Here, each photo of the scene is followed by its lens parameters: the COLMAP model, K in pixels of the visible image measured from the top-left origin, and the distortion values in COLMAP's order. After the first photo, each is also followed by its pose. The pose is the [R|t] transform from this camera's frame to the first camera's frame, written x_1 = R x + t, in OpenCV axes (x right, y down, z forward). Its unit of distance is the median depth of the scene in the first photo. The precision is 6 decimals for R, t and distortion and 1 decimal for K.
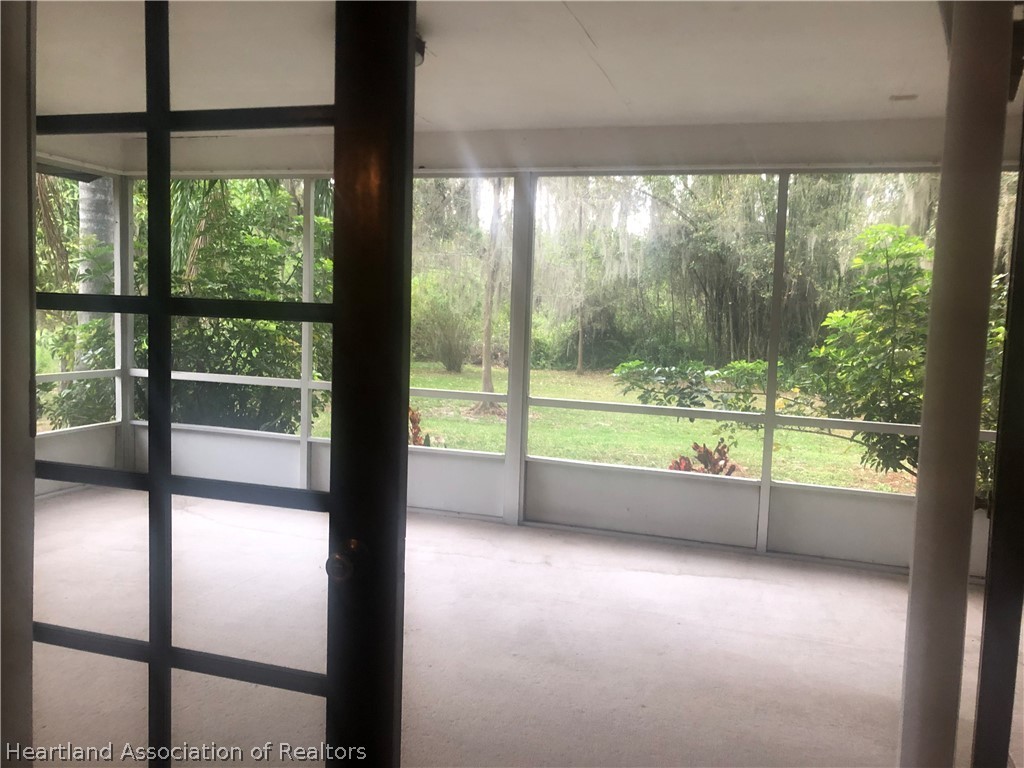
lens RADIAL K [[827.9, 0, 512.7], [0, 827.9, 374.4], [0, 0, 1]] dist [0.033281, -0.016125]
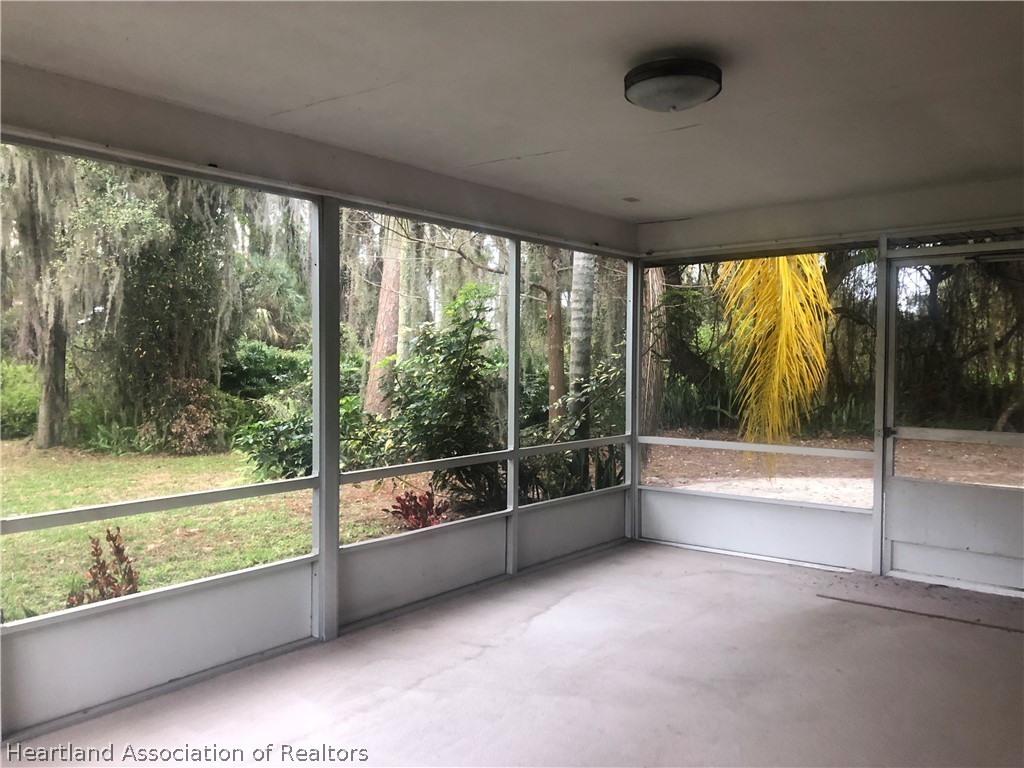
lens RADIAL K [[827.9, 0, 512.7], [0, 827.9, 374.4], [0, 0, 1]] dist [0.033281, -0.016125]
pose [[0.342453, -0.045126, 0.938451, -0.563696], [0.086588, 0.996111, 0.016301, -0.053249], [-0.935536, 0.075676, 0.345029, 0.476600]]
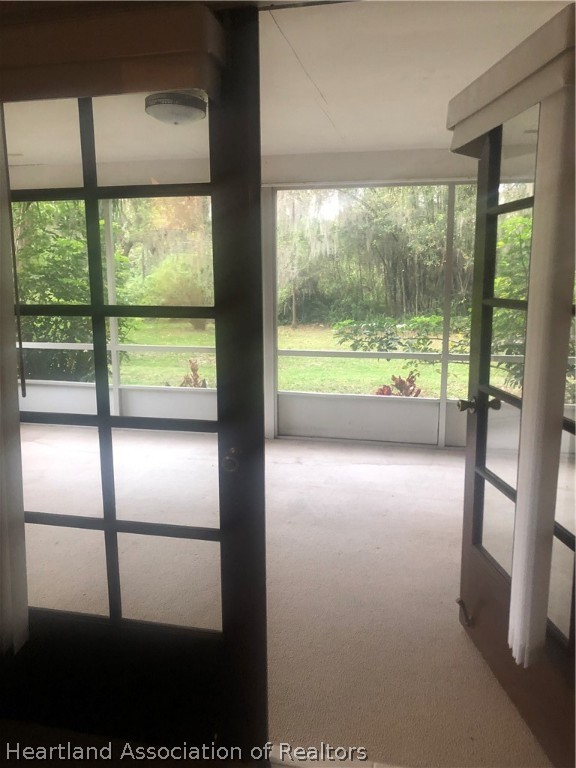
lens RADIAL K [[620.9, 0, 284.7], [0, 620.9, 388.1], [0, 0, 1]] dist [0.033281, -0.016125]
pose [[0.996176, -0.051795, 0.070362, -0.040093], [0.044756, 0.994162, 0.098178, -0.009391], [-0.075037, -0.094654, 0.992678, -0.055174]]
